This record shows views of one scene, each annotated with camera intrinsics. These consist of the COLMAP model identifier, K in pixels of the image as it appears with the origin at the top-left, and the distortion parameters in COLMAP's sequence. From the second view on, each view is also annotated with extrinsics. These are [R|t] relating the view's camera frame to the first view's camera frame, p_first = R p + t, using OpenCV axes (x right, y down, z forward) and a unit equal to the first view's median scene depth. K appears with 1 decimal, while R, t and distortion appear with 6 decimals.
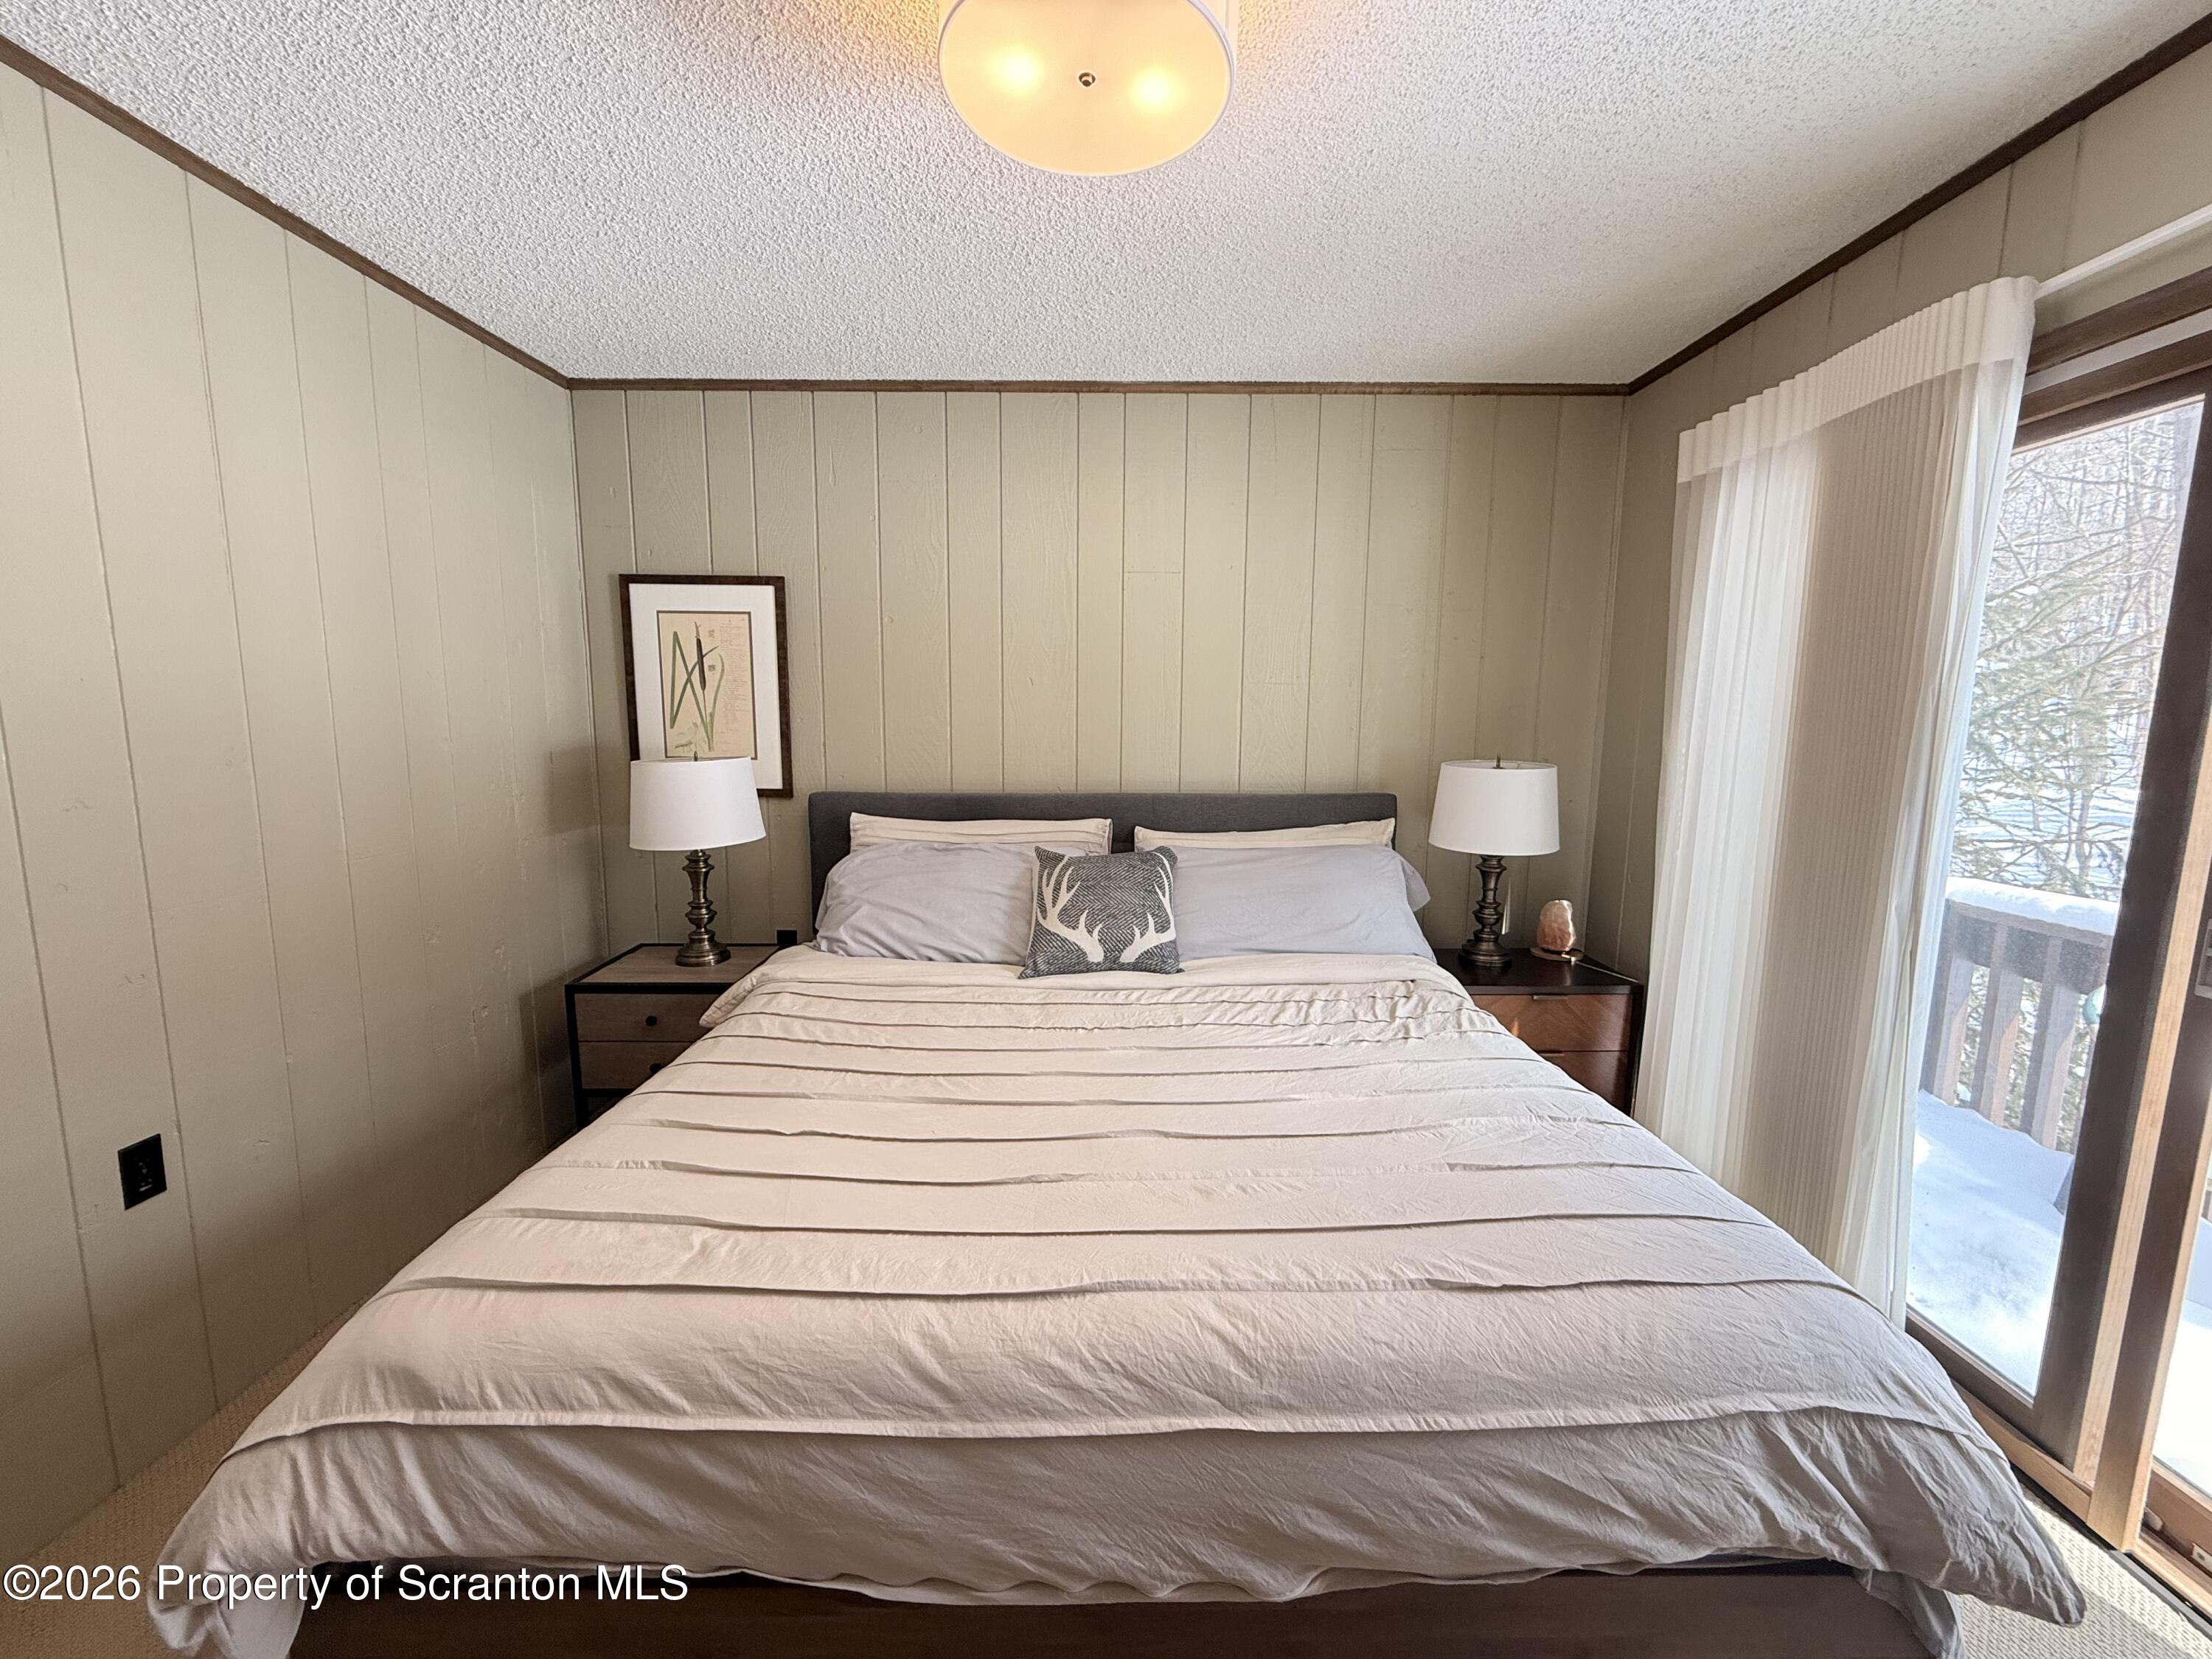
lens RADIAL K [[879.6, 0, 1103.7], [0, 879.6, 831.6], [0, 0, 1]] dist [0.000350, -0.000224]
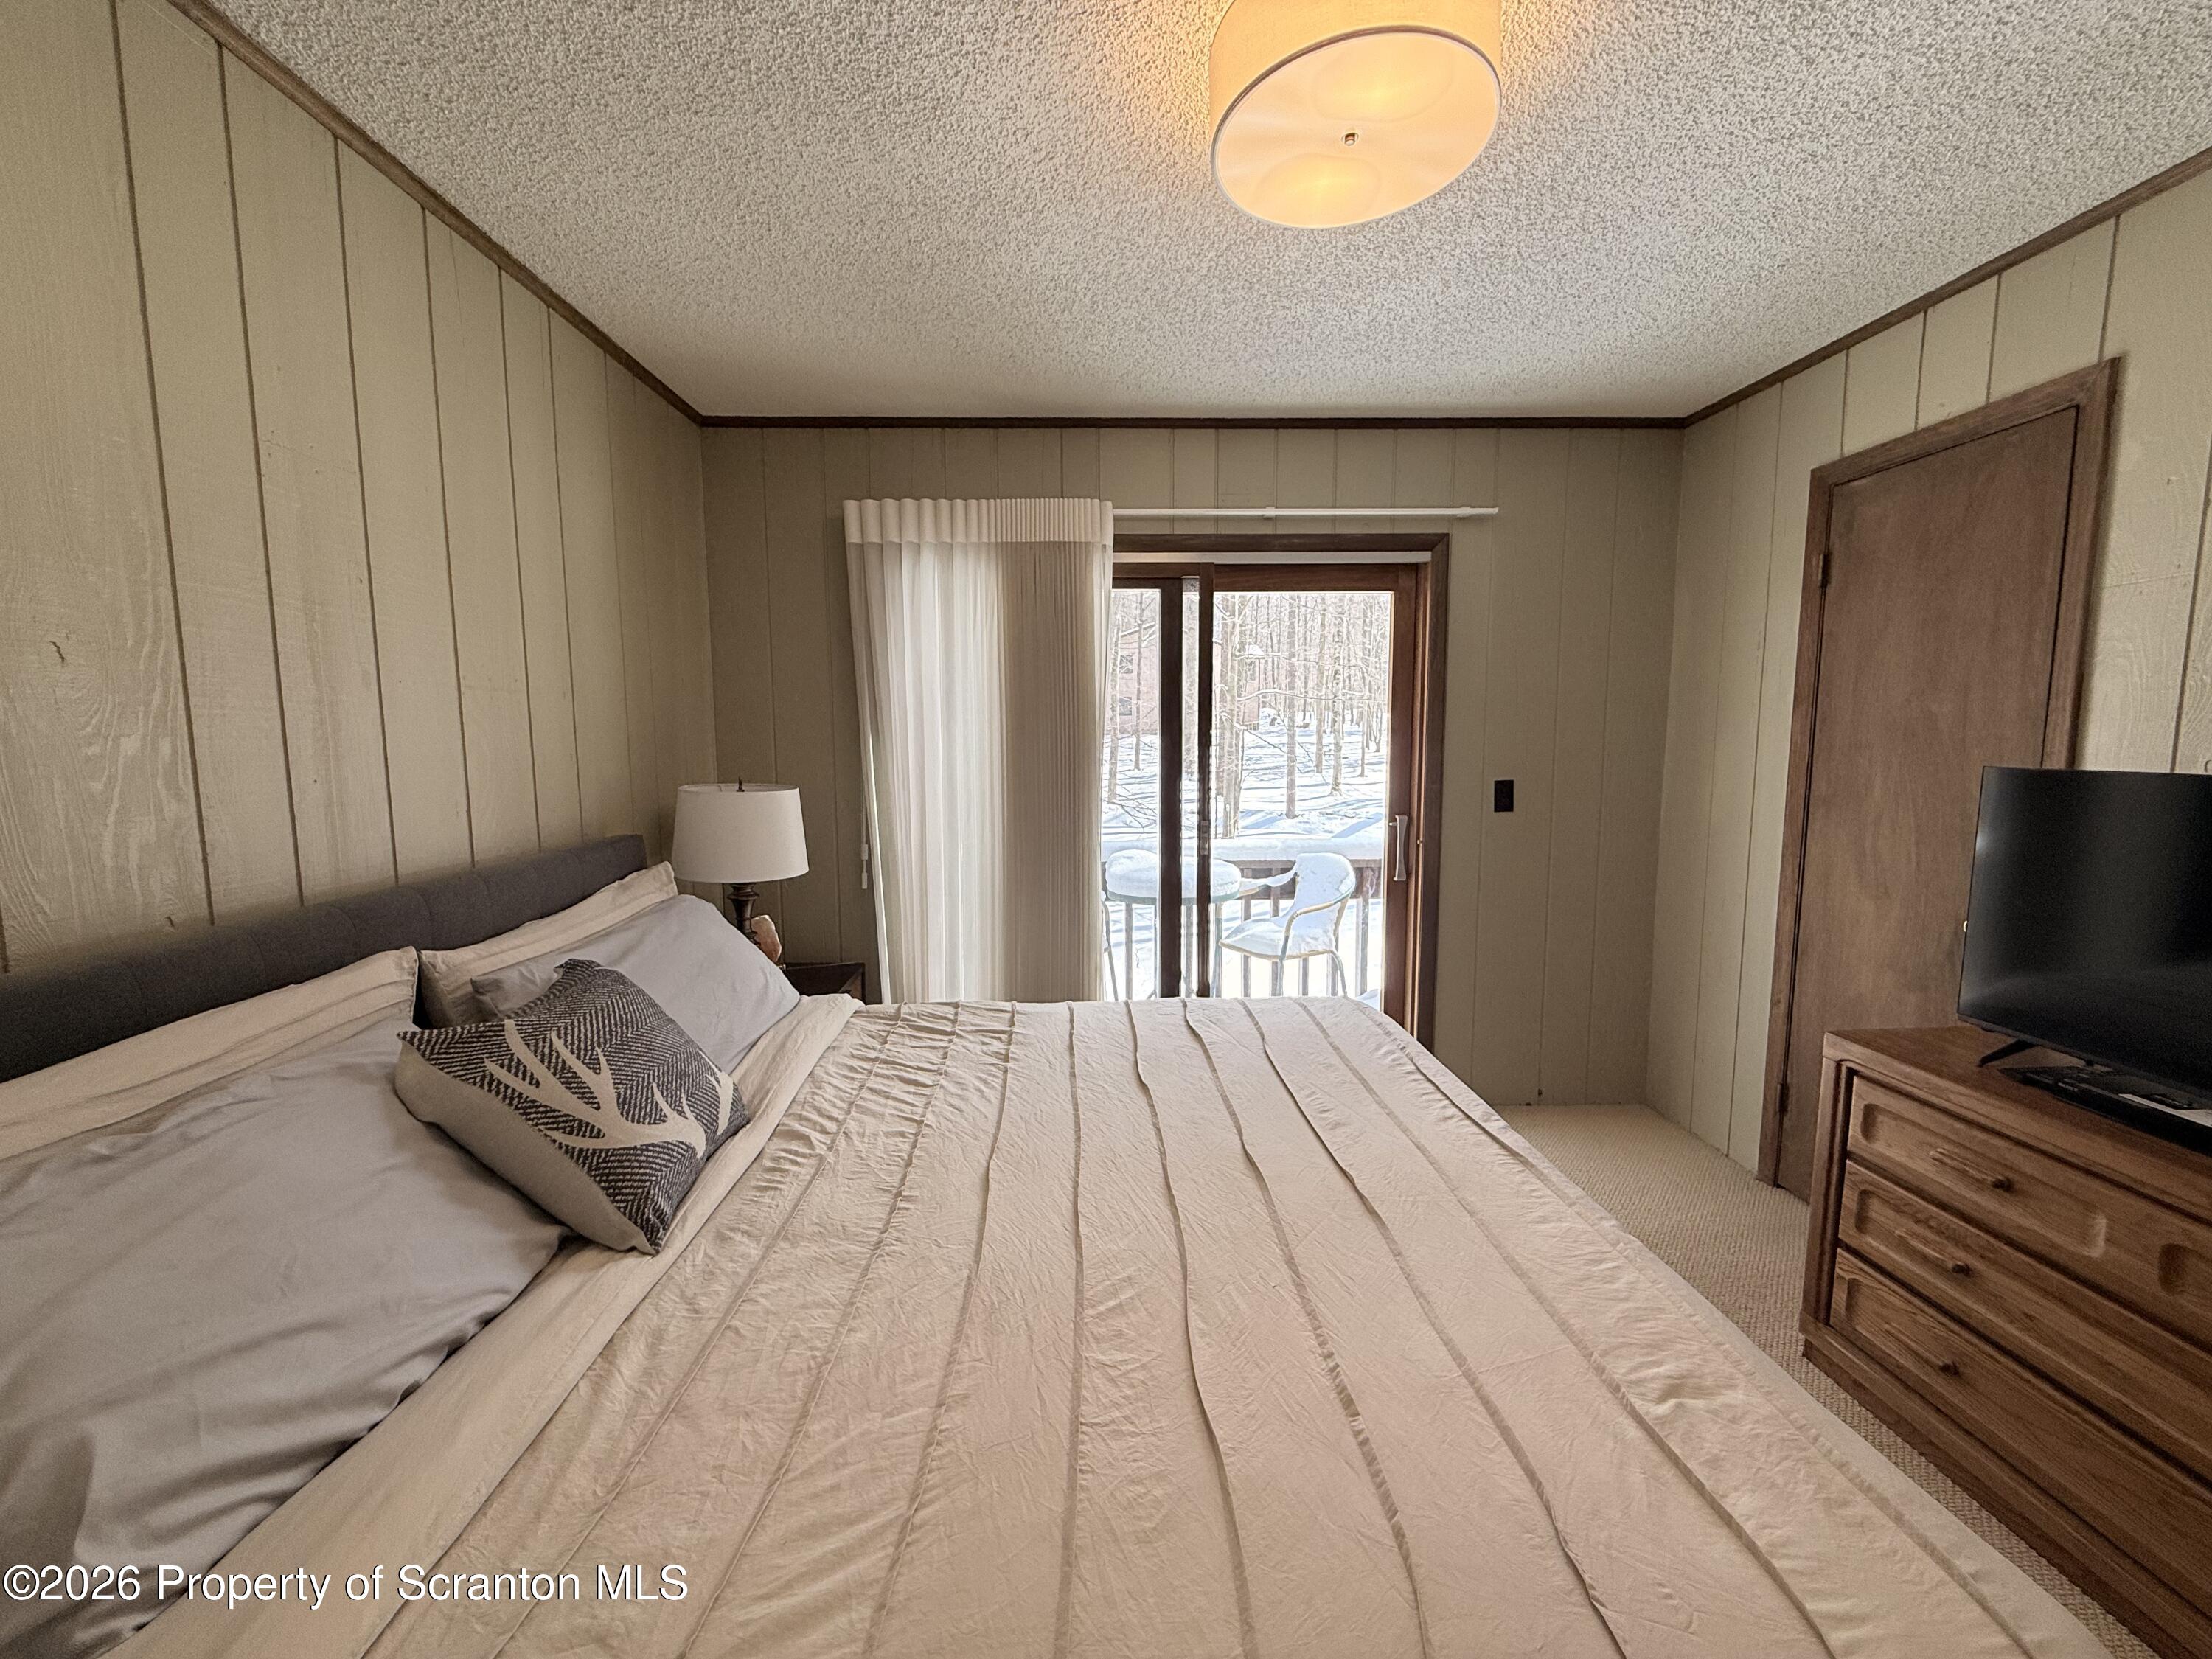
lens RADIAL K [[879.6, 0, 1106.1], [0, 879.6, 831.7], [0, 0, 1]] dist [0.000350, -0.000224]
pose [[-0.026420, -0.113931, 0.993137, -0.575665], [0.136408, 0.983780, 0.116486, -0.096848], [-0.990300, 0.138550, -0.010450, 0.704883]]
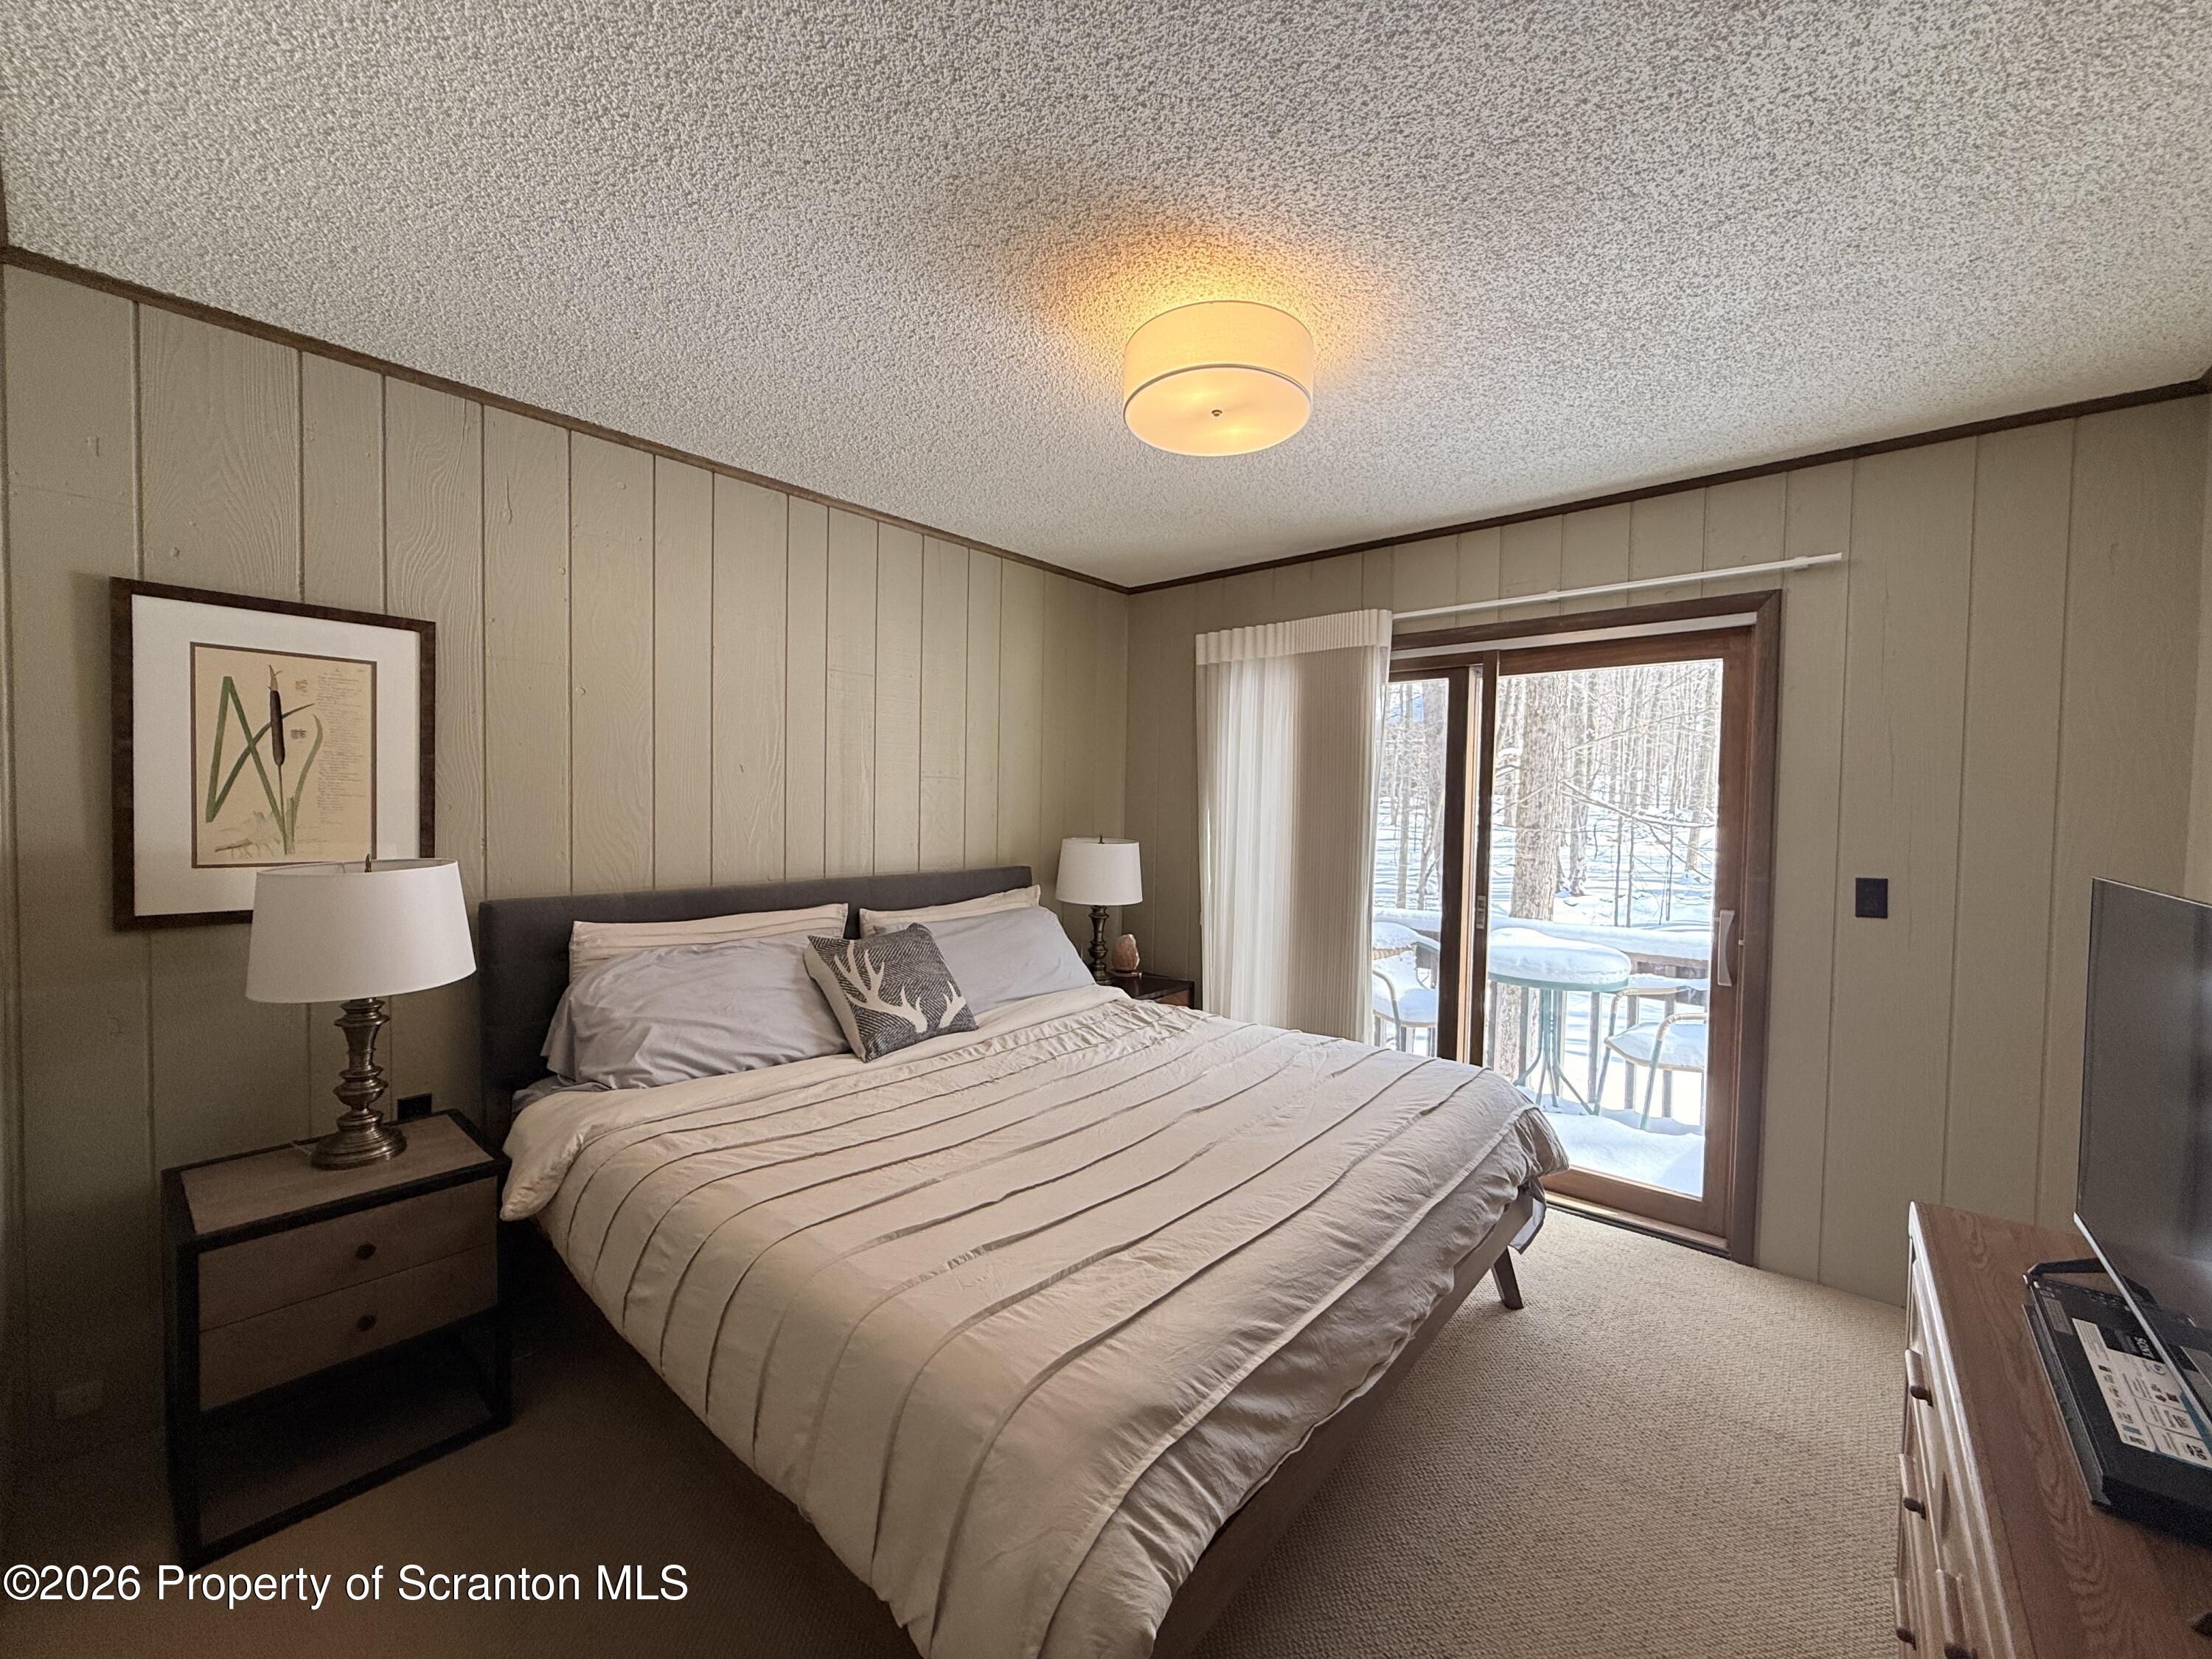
lens RADIAL K [[879.6, 0, 1103.2], [0, 879.6, 832.6], [0, 0, 1]] dist [0.000350, -0.000224]
pose [[0.656198, -0.022109, 0.754265, -0.671496], [0.088285, 0.994955, -0.047641, -0.024972], [-0.749407, 0.097852, 0.654839, 0.099245]]
